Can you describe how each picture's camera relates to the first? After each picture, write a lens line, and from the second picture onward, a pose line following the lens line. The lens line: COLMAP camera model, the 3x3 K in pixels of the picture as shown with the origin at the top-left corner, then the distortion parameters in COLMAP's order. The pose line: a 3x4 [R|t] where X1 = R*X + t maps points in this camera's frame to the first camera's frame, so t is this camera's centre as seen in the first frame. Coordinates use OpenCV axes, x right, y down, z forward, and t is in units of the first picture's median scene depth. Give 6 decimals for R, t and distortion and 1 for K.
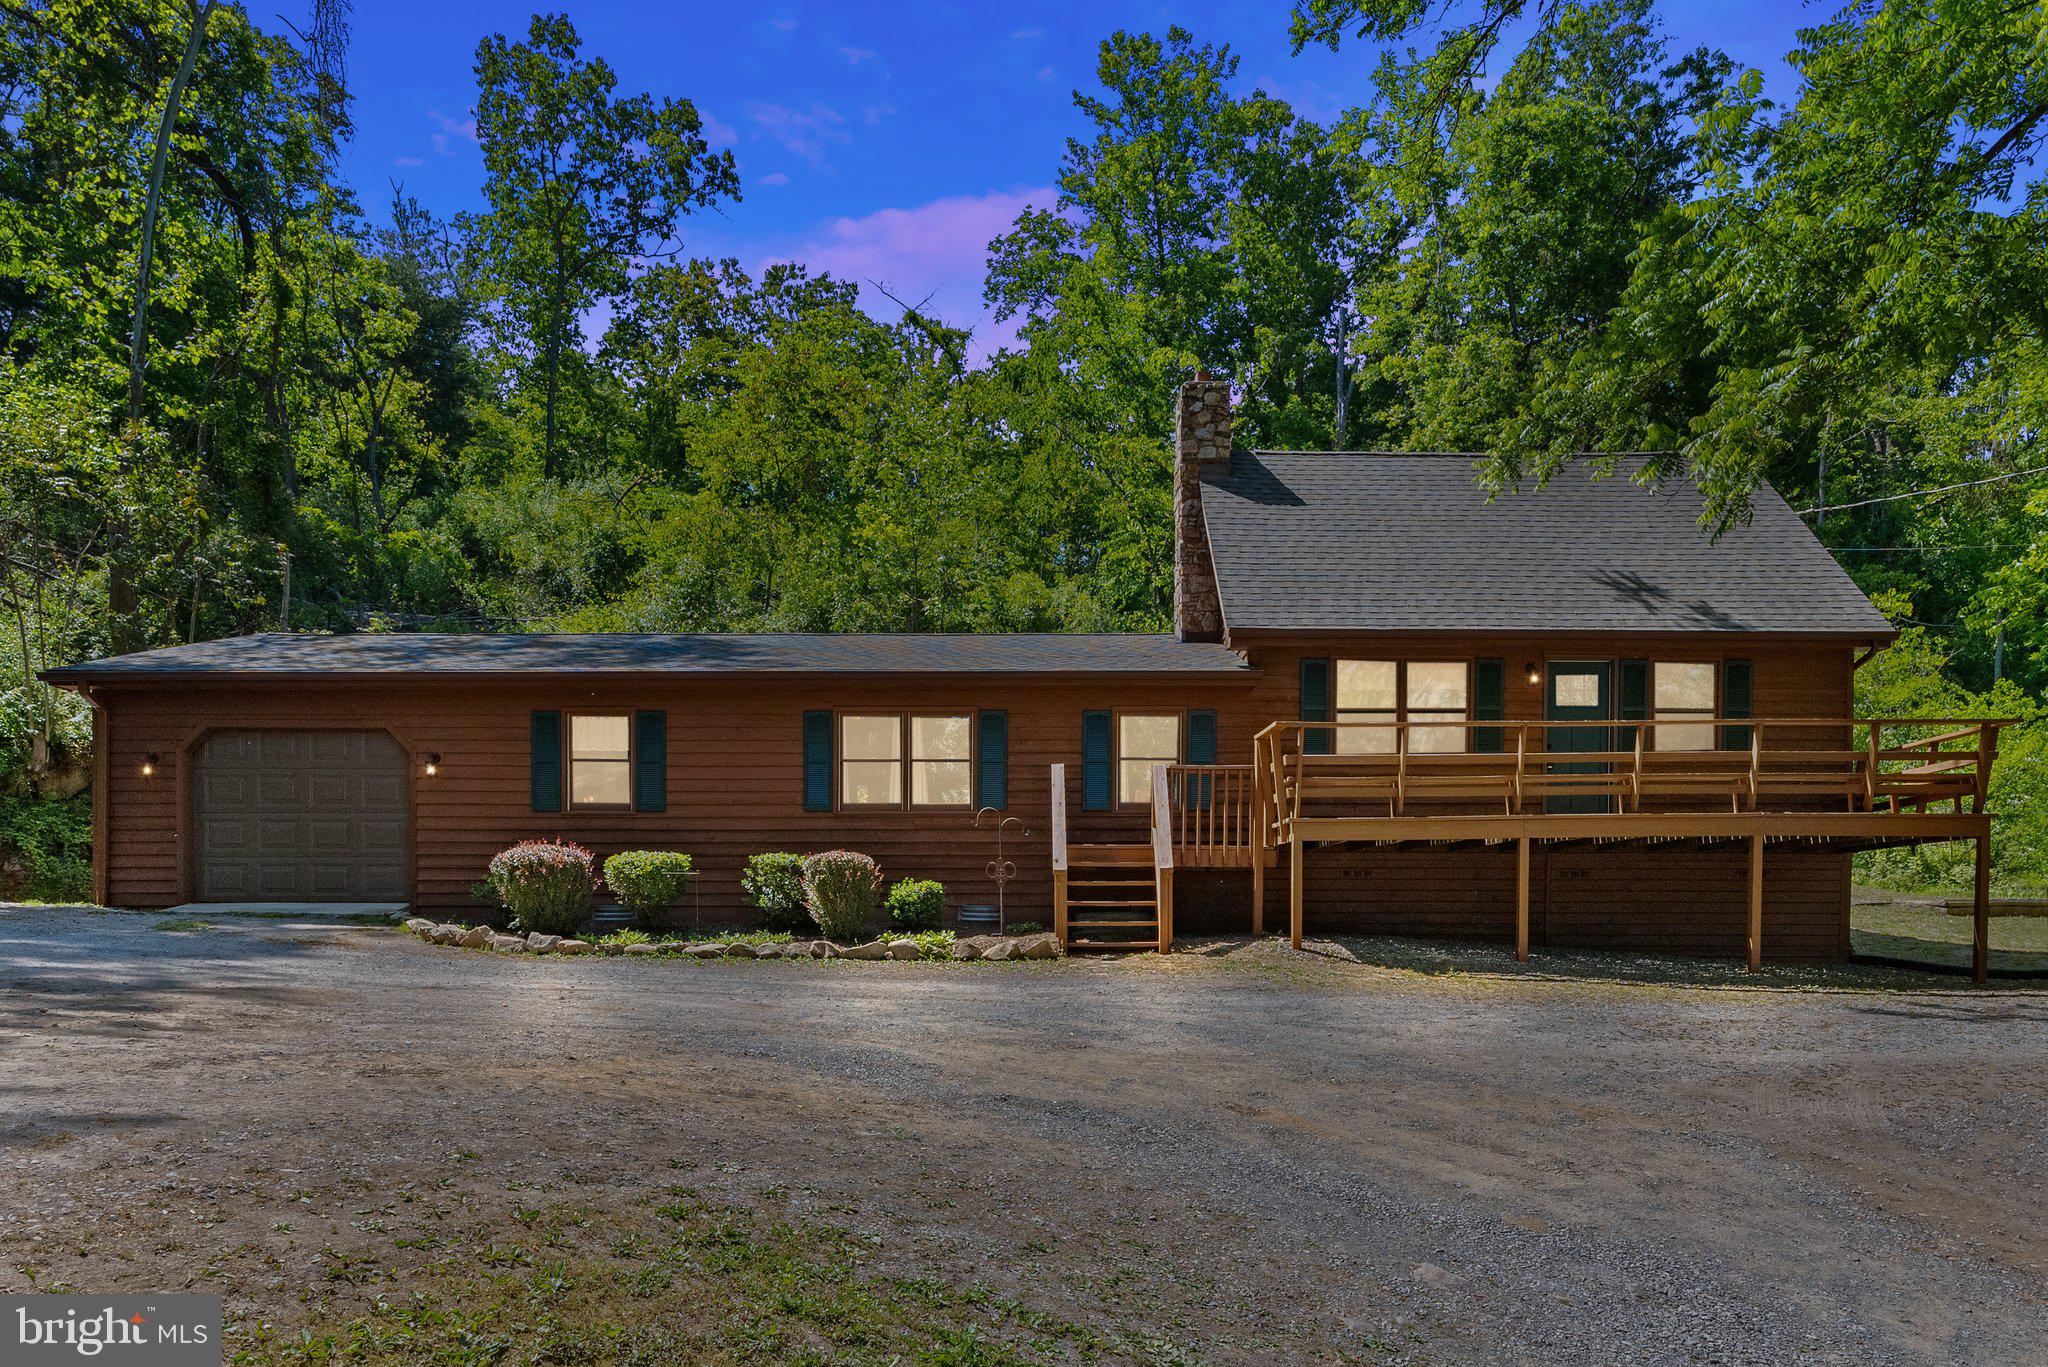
lens RADIAL K [[1207.5, 0, 1024.0], [0, 1207.5, 683.5], [0, 0, 1]] dist [0.004019, 0.001930]
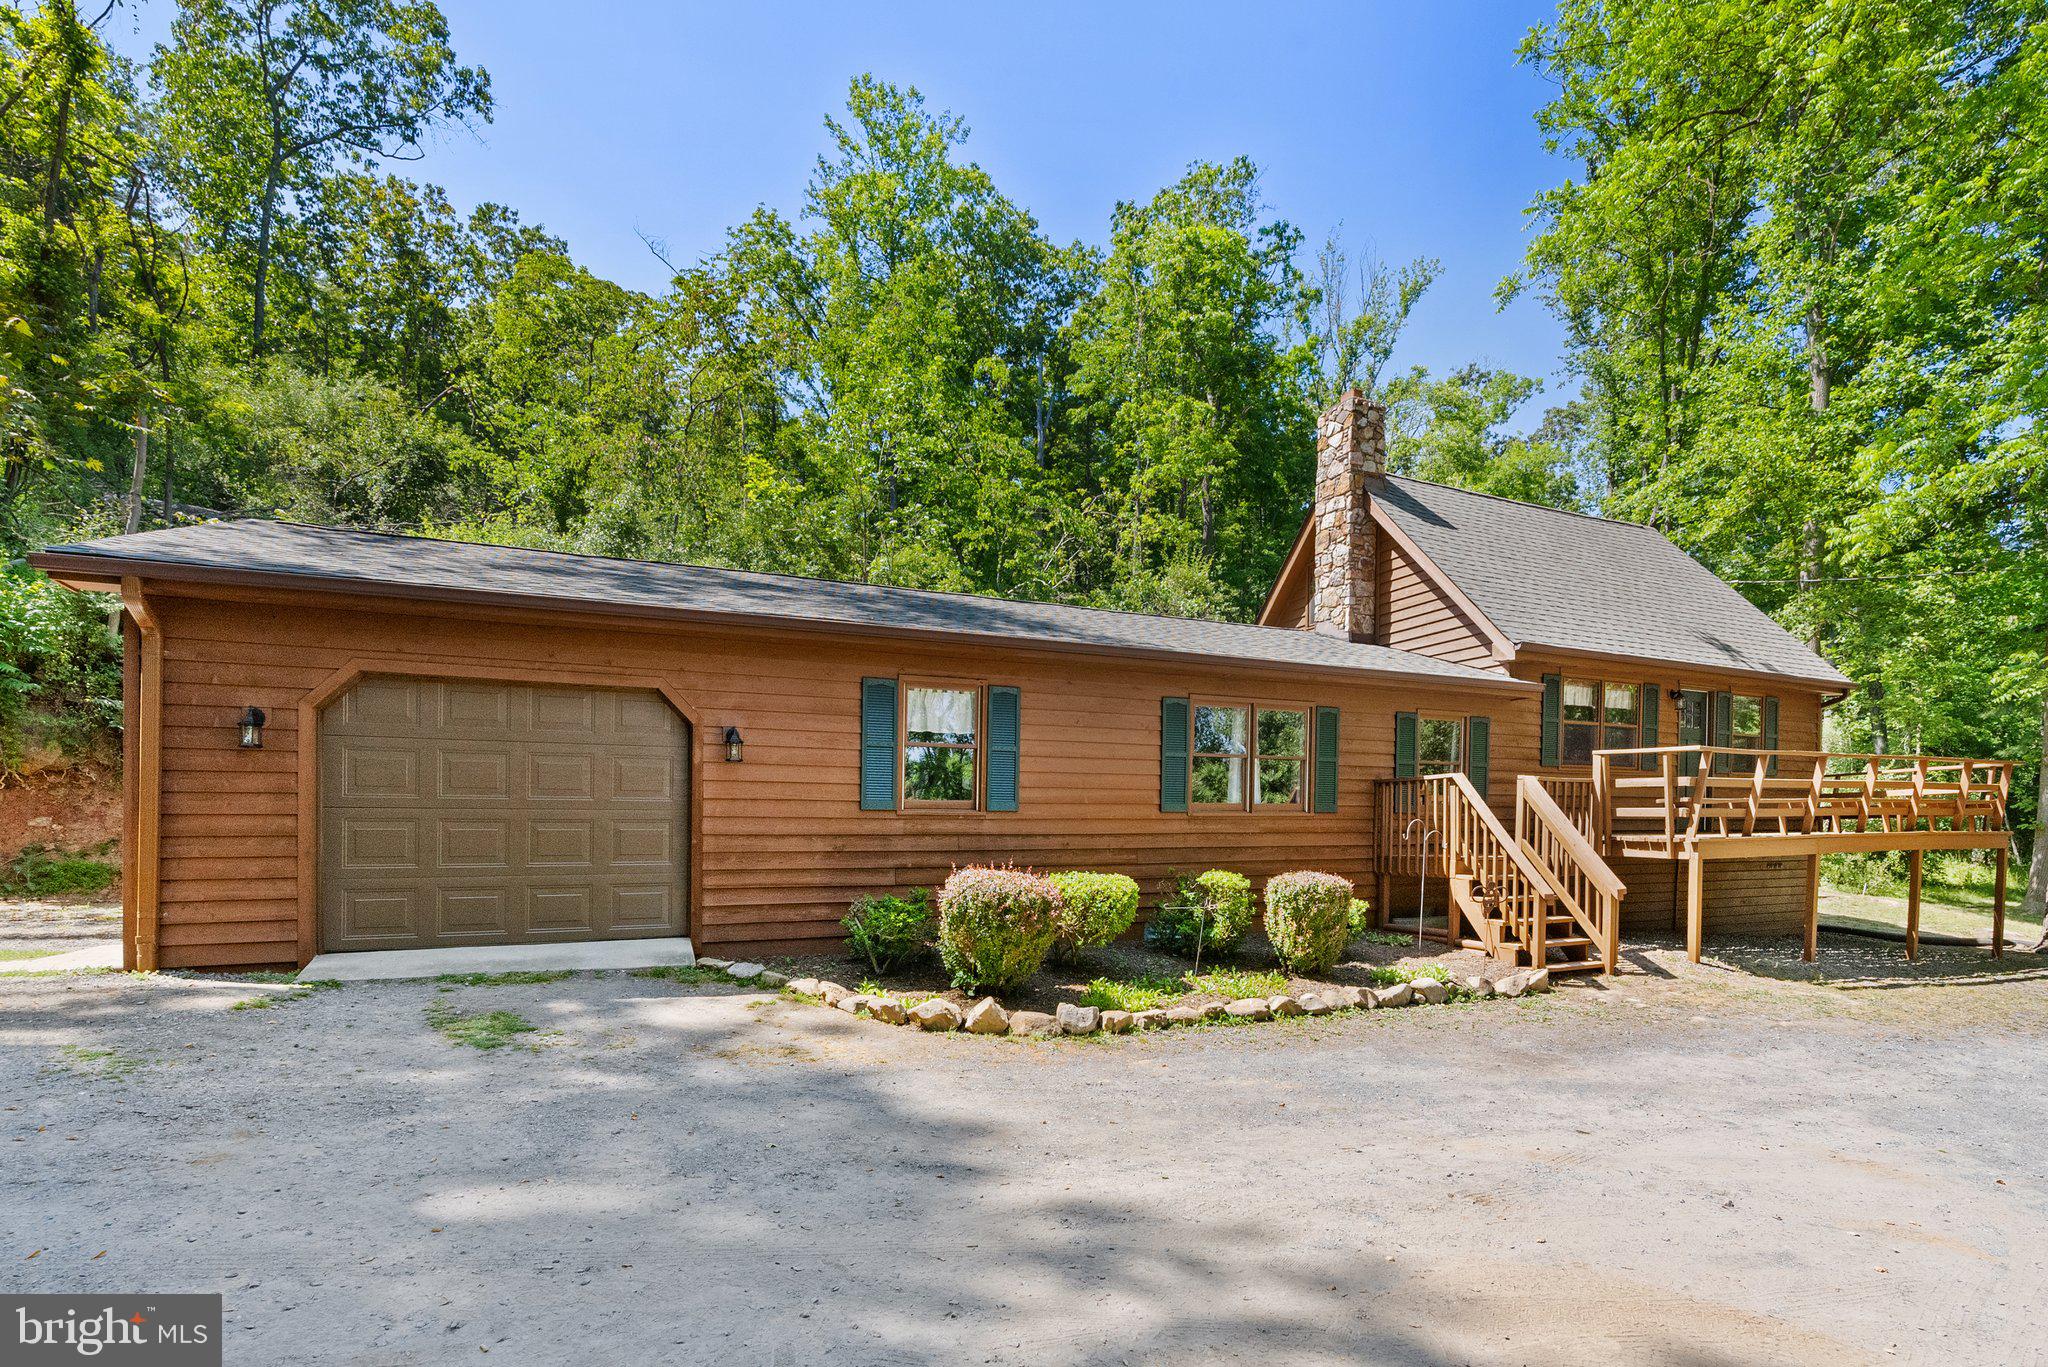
lens RADIAL K [[947.1, 0, 1024.0], [0, 947.1, 683.5], [0, 0, 1]] dist [0.002648, -0.000111]
pose [[0.915838, 0.061677, 0.396783, -0.547933], [-0.079408, 0.996438, 0.028397, 0.001076], [-0.393618, -0.057515, 0.917473, 0.412943]]
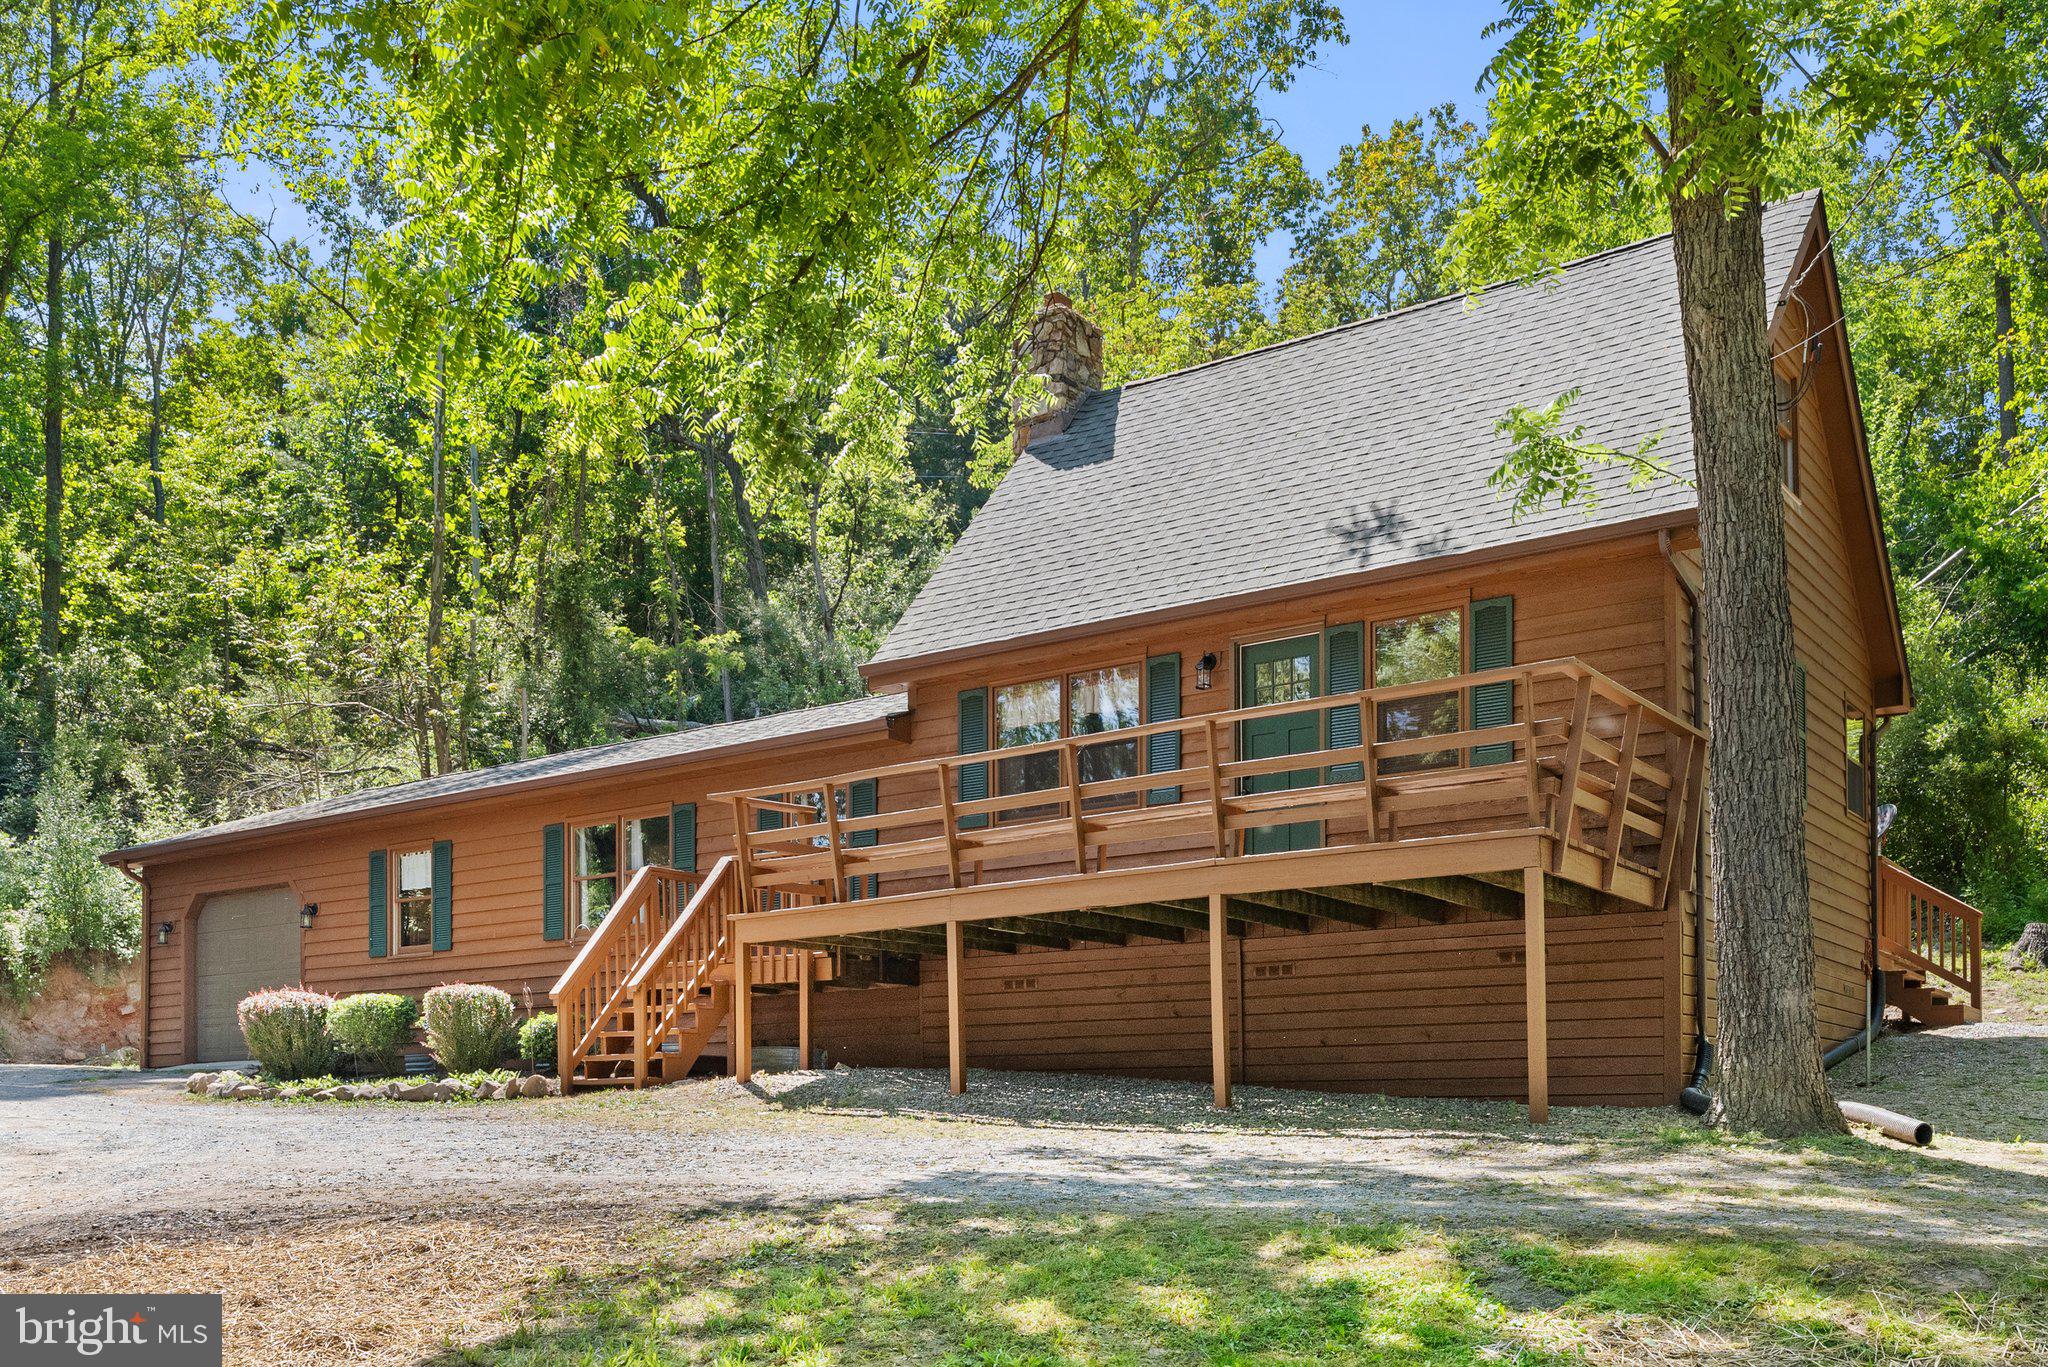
lens RADIAL K [[1936.2, 0, 1024.0], [0, 1936.2, 683.5], [0, 0, 1]] dist [-0.010795, -0.003802]
pose [[0.812473, -0.131775, -0.567911, 0.844406], [0.111111, 0.991265, -0.071048, 0.054097], [0.572313, -0.005377, 0.820018, 0.053471]]
